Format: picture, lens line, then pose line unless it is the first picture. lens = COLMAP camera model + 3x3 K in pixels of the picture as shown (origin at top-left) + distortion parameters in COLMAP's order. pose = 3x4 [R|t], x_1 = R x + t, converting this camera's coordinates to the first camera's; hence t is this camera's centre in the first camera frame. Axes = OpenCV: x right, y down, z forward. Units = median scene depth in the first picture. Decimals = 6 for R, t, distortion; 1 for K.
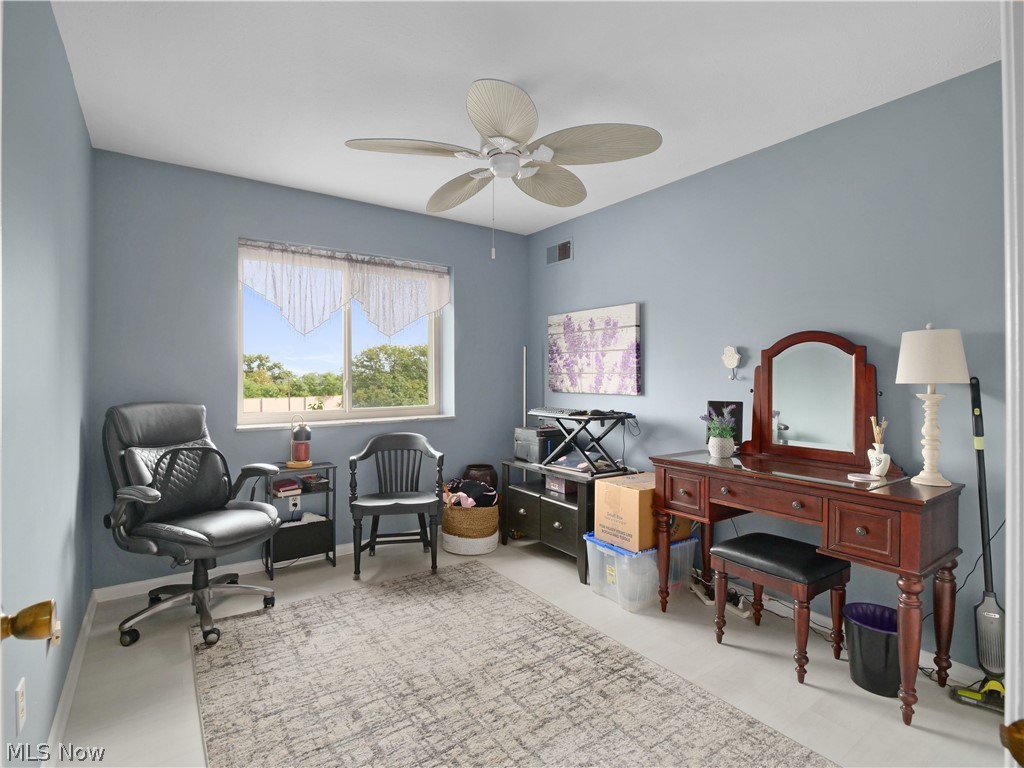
lens RADIAL K [[506.9, 0, 506.8], [0, 506.9, 374.9], [0, 0, 1]] dist [-0.012165, -0.001637]
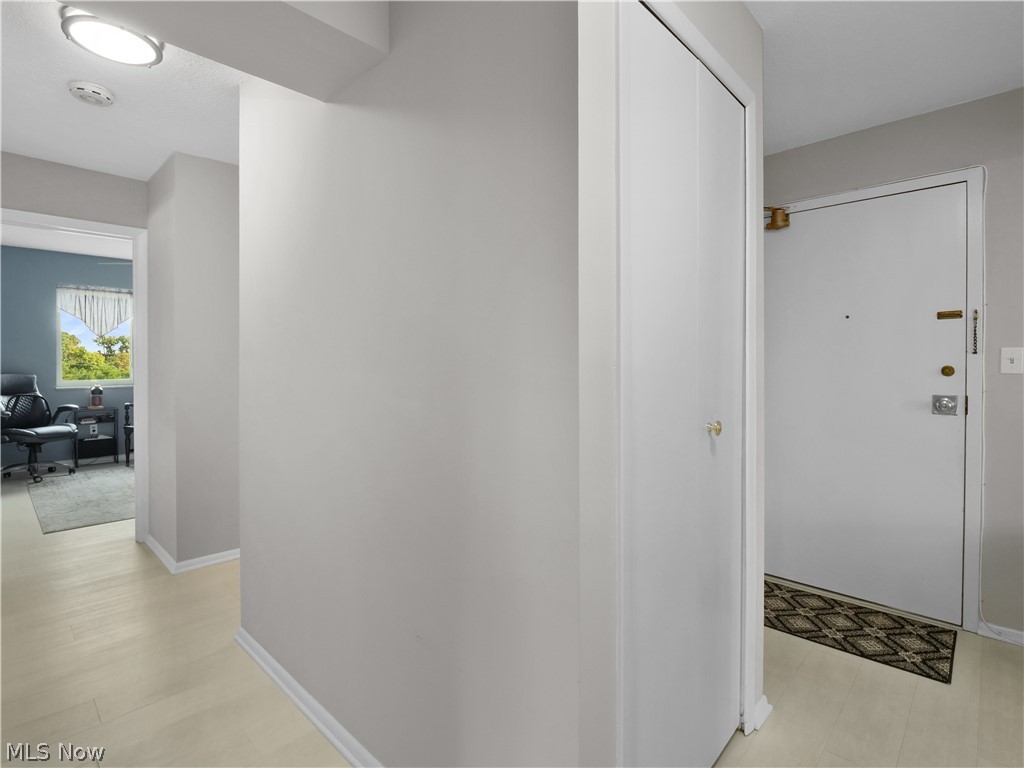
lens RADIAL K [[506.9, 0, 506.8], [0, 506.9, 374.9], [0, 0, 1]] dist [-0.012165, -0.001637]
pose [[0.980604, 0.006901, 0.195878, 0.715359], [-0.011665, 0.999663, 0.023178, -0.001987], [-0.195652, -0.025013, 0.980354, -1.107172]]
